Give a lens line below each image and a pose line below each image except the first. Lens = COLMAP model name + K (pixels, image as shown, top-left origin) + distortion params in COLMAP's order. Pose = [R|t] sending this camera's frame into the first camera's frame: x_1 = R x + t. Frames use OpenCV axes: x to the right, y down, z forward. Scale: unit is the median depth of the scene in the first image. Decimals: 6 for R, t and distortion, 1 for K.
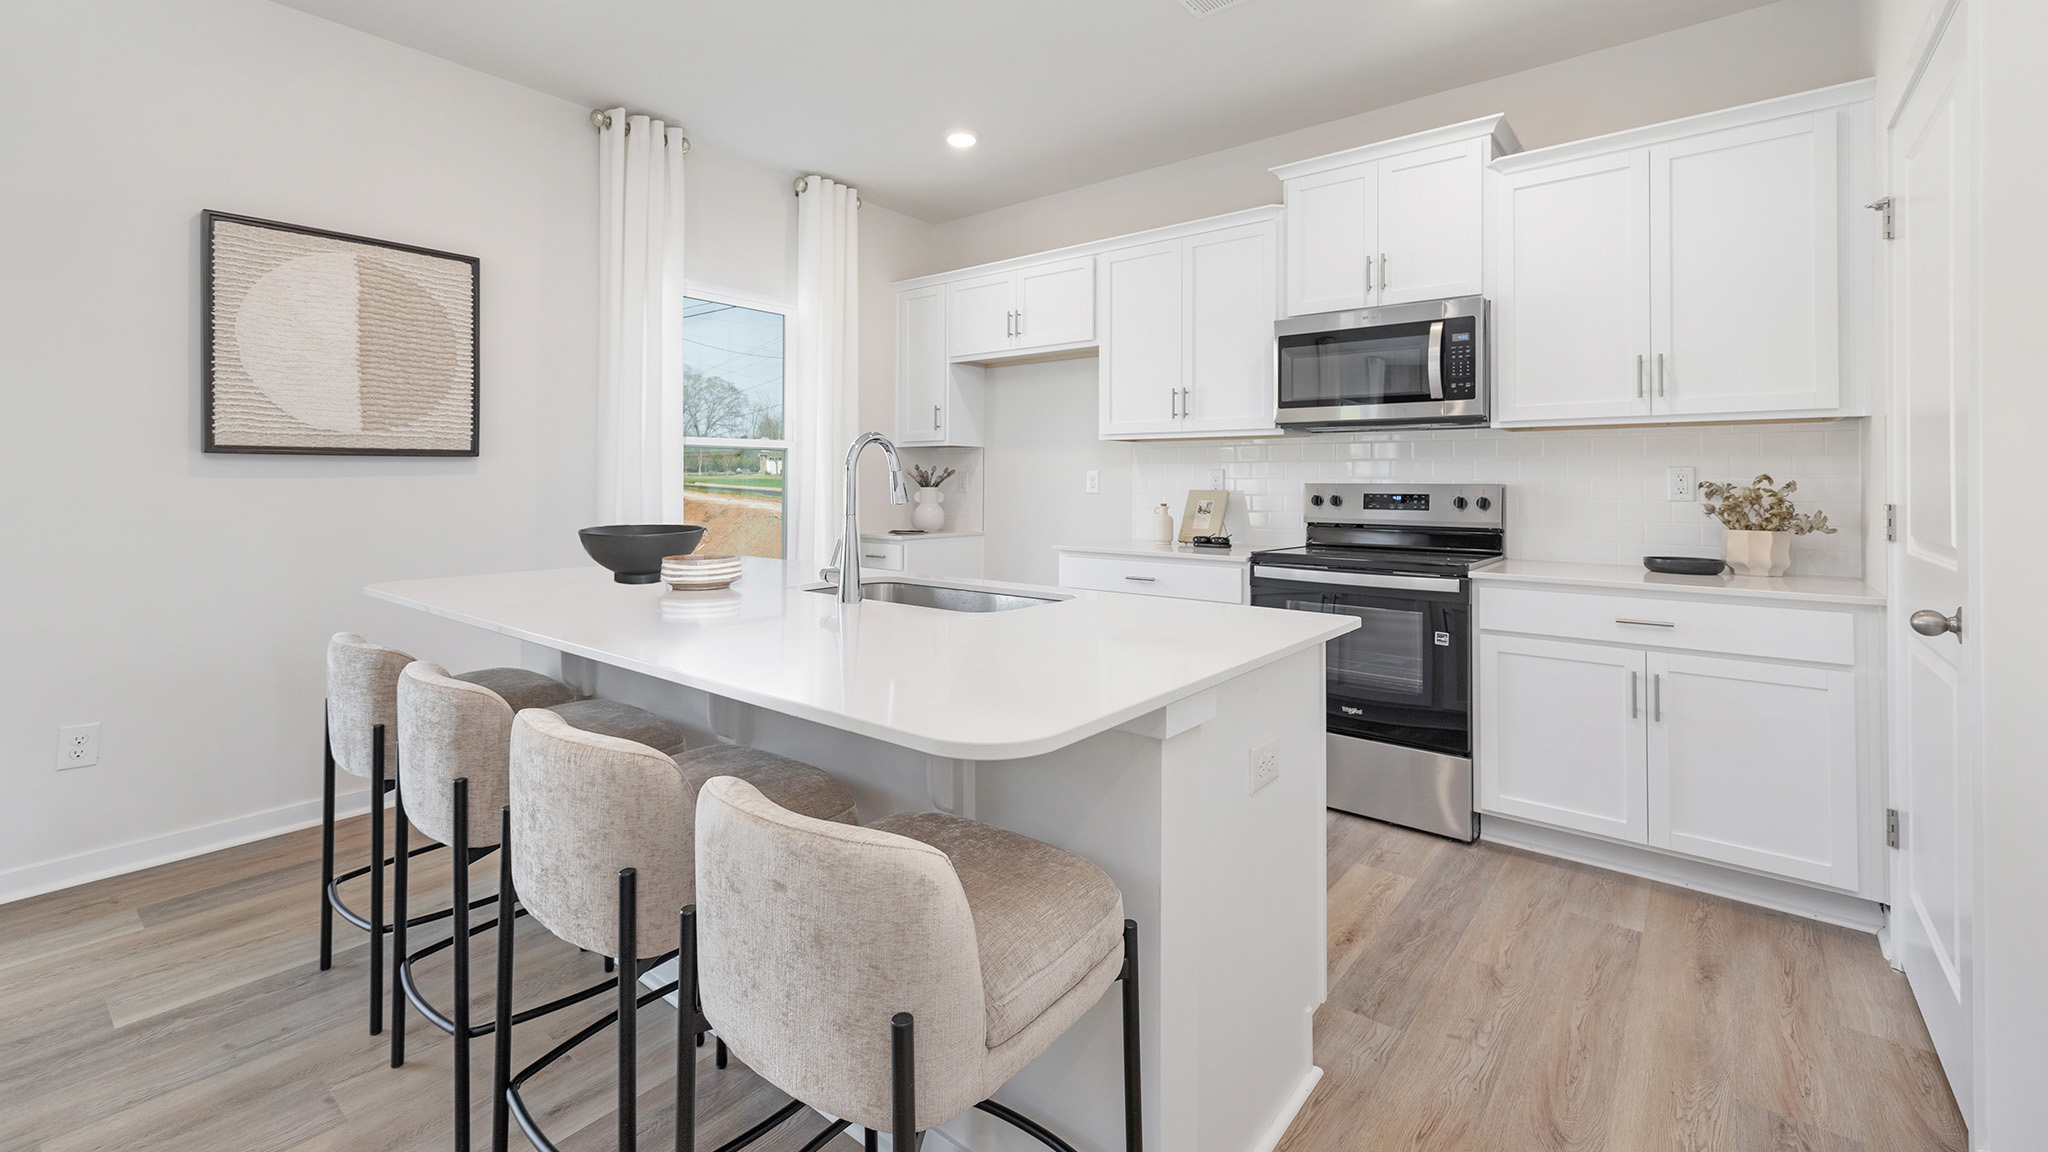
lens RADIAL K [[872.8, 0, 1002.2], [0, 872.8, 527.0], [0, 0, 1]] dist [0.006795, -0.005178]
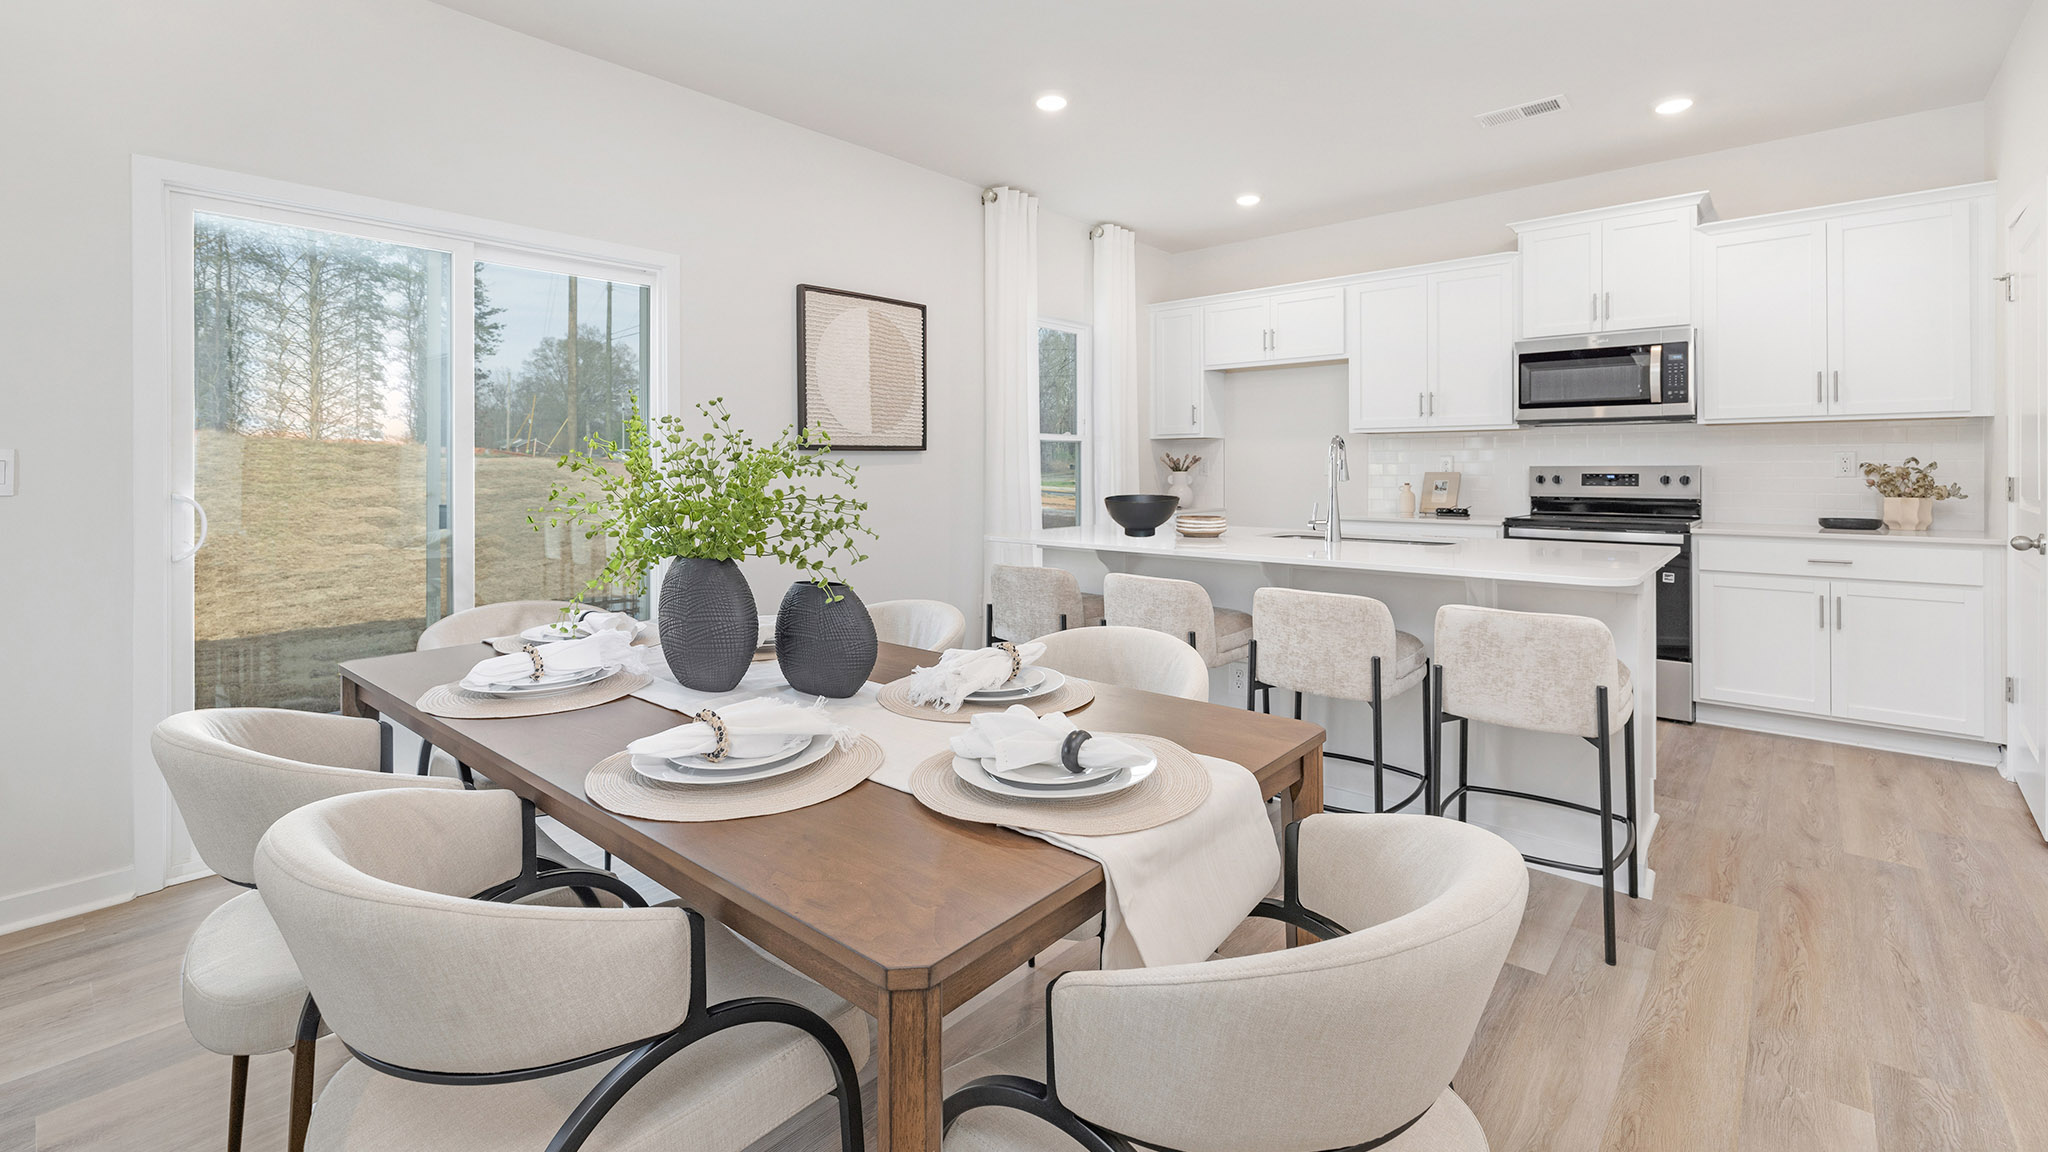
lens RADIAL K [[872.8, 0, 1028.2], [0, 872.8, 522.3], [0, 0, 1]] dist [0.006795, -0.005178]
pose [[0.999271, -0.004693, -0.037888, -0.422110], [0.005122, 0.999924, 0.011235, 0.017974], [0.037833, -0.011421, 0.999219, -0.389322]]
